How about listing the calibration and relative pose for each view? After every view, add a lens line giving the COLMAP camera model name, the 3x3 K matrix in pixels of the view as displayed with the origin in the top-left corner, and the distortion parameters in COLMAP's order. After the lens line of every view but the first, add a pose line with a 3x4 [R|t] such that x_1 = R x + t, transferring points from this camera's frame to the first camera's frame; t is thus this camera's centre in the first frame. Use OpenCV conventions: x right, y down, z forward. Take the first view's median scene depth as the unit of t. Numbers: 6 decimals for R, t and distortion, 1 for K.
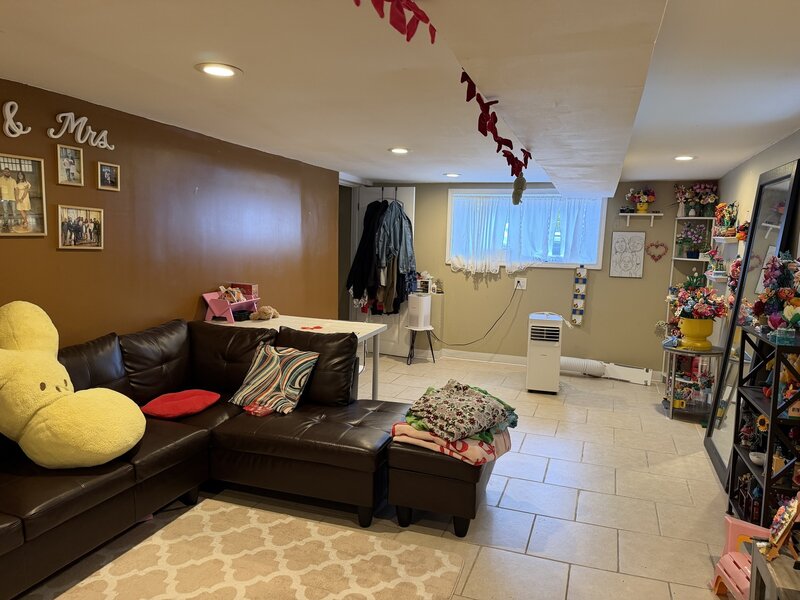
lens RADIAL K [[561.6, 0, 400.8], [0, 561.6, 296.7], [0, 0, 1]] dist [0.087447, -0.140327]
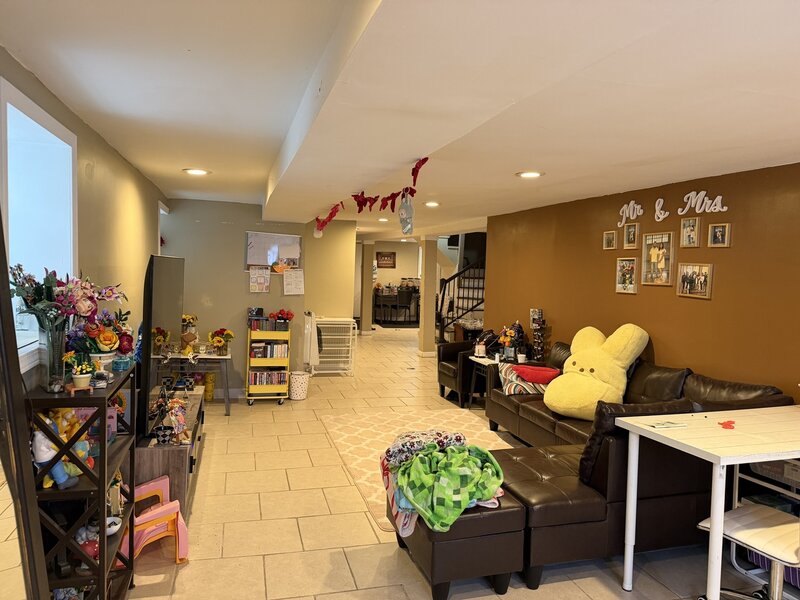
lens RADIAL K [[556.2, 0, 393.2], [0, 556.2, 300.8], [0, 0, 1]] dist [0.111961, -0.189382]
pose [[-0.809576, -0.009926, -0.586931, 0.546262], [-0.105441, 0.986054, 0.128763, -0.128772], [0.577467, 0.166130, -0.799332, 1.254534]]
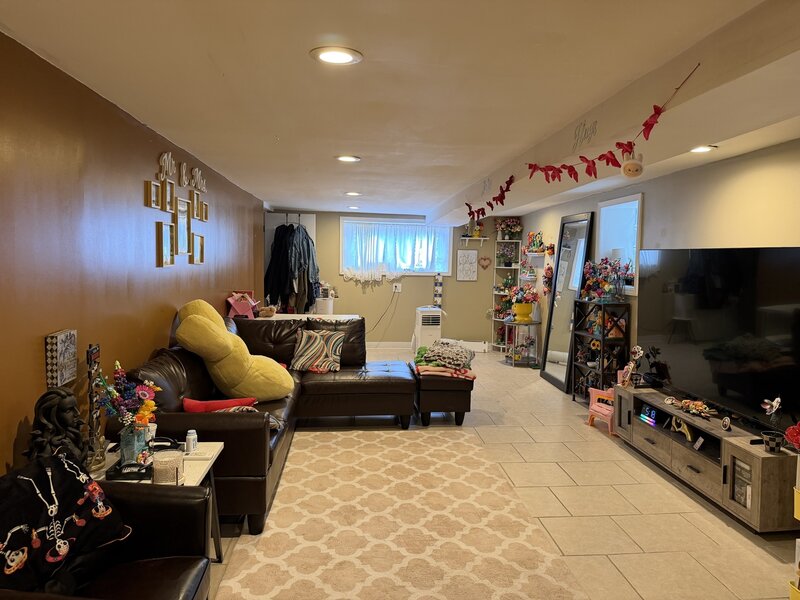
lens RADIAL K [[561.6, 0, 400.8], [0, 561.6, 296.7], [0, 0, 1]] dist [0.087447, -0.140327]
pose [[0.906775, -0.038230, 0.419879, -0.525455], [0.050153, 0.998590, -0.017389, 0.033397], [-0.418622, 0.036826, 0.907414, -0.347832]]
